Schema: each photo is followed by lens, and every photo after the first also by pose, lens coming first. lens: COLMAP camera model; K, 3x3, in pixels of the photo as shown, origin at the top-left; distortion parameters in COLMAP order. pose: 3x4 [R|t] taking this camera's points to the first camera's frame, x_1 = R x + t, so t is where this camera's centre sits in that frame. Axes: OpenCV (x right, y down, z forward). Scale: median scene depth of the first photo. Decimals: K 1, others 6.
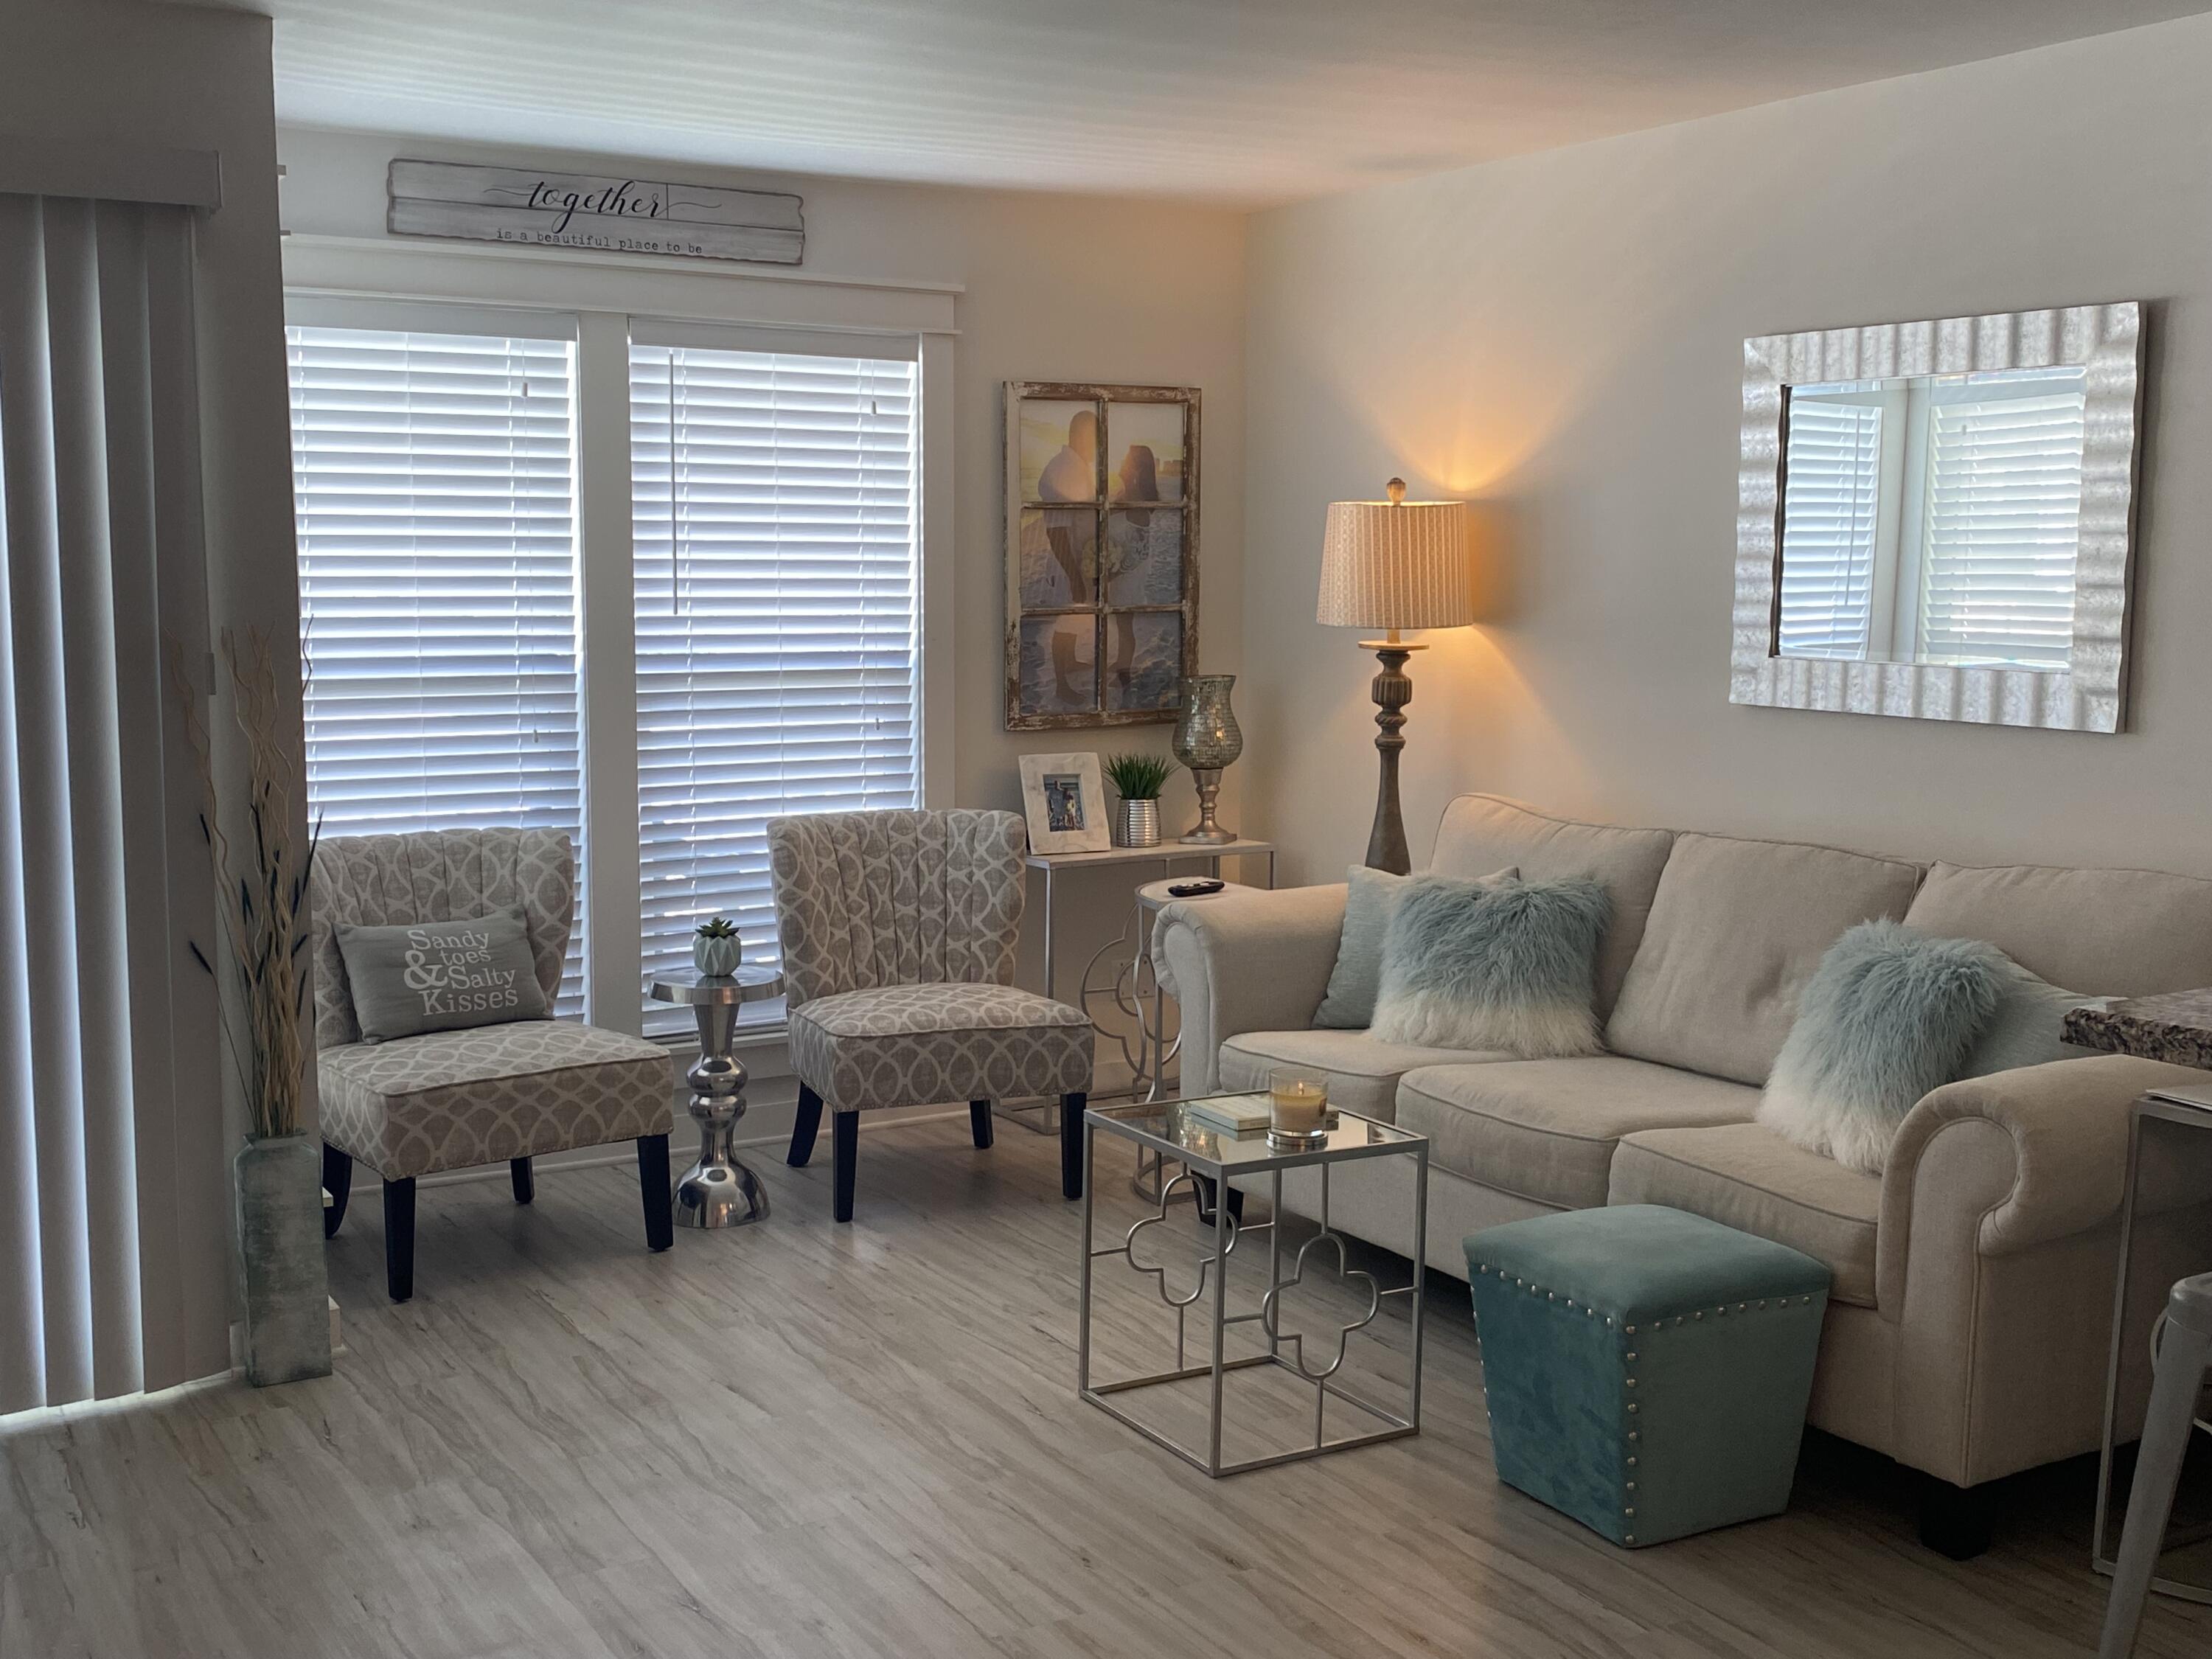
lens RADIAL K [[2337.8, 0, 1106.0], [0, 2337.8, 829.5], [0, 0, 1]] dist [0.241118, -0.497043]
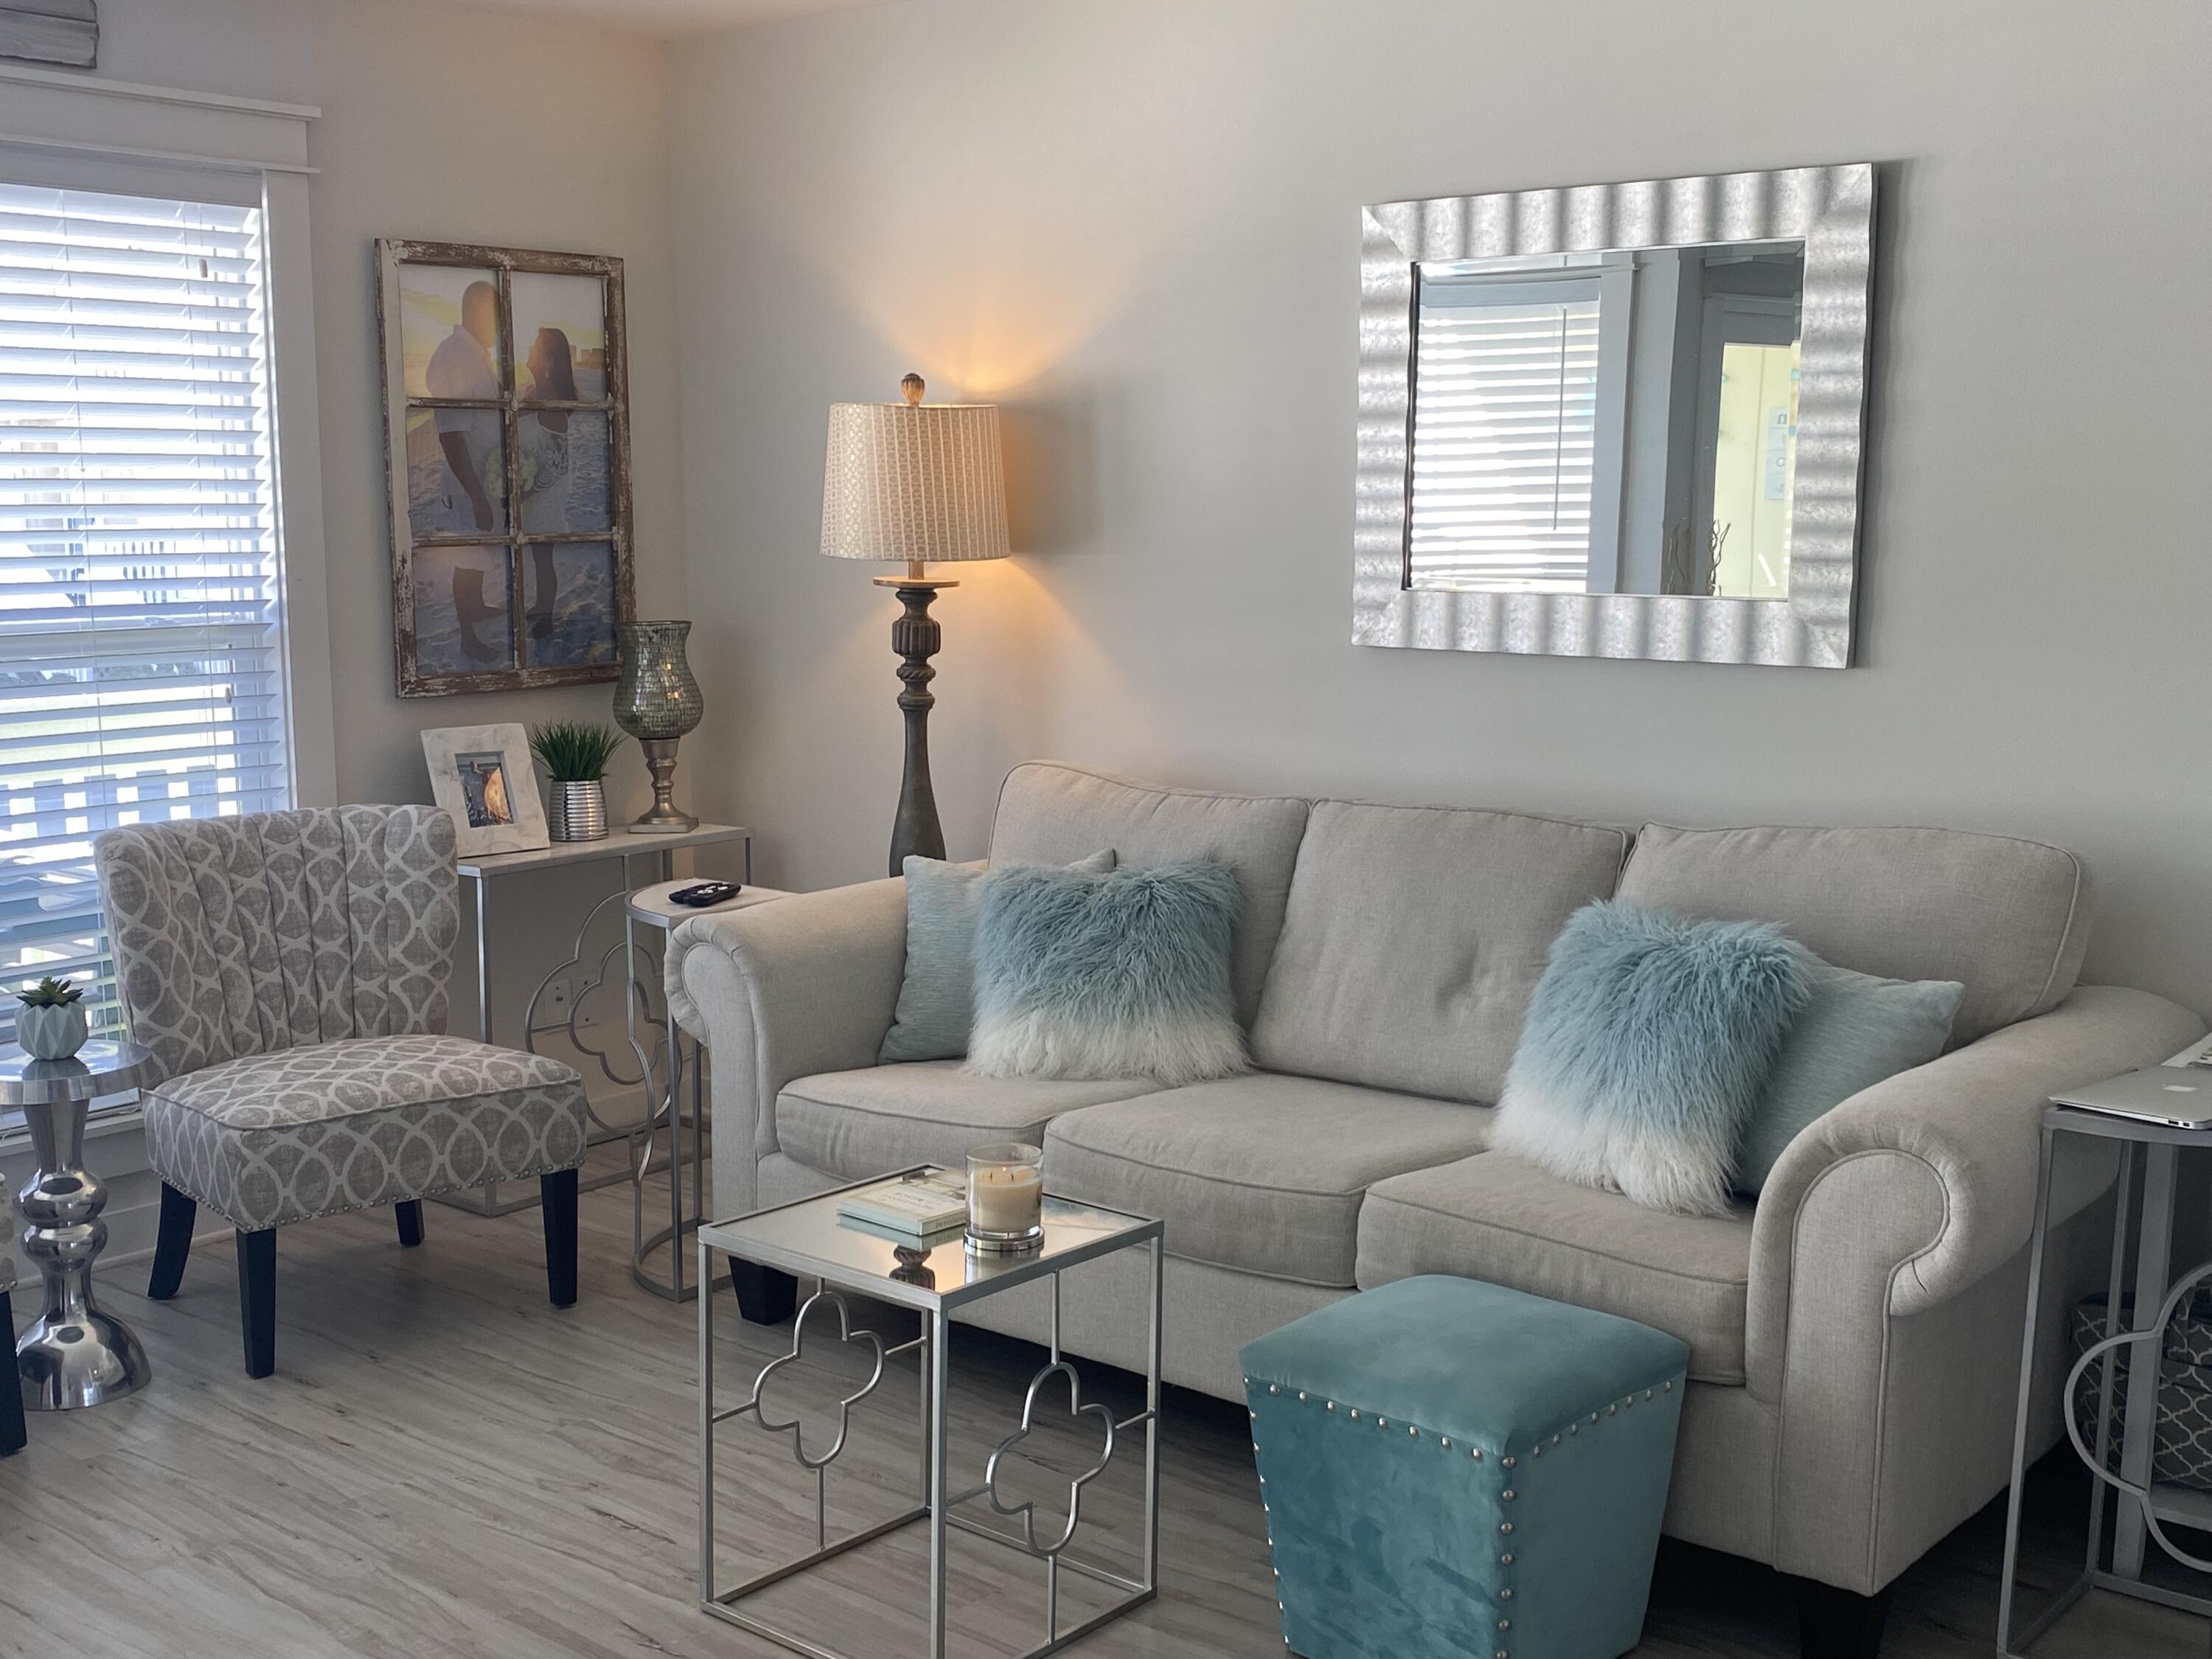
lens RADIAL K [[2460.7, 0, 1105.6], [0, 2460.7, 864.6], [0, 0, 1]] dist [0.244684, -0.642719]
pose [[0.949834, -0.053385, 0.308164, -0.094665], [0.042285, 0.998197, 0.042593, -0.015591], [-0.309882, -0.027426, 0.950379, 0.178909]]
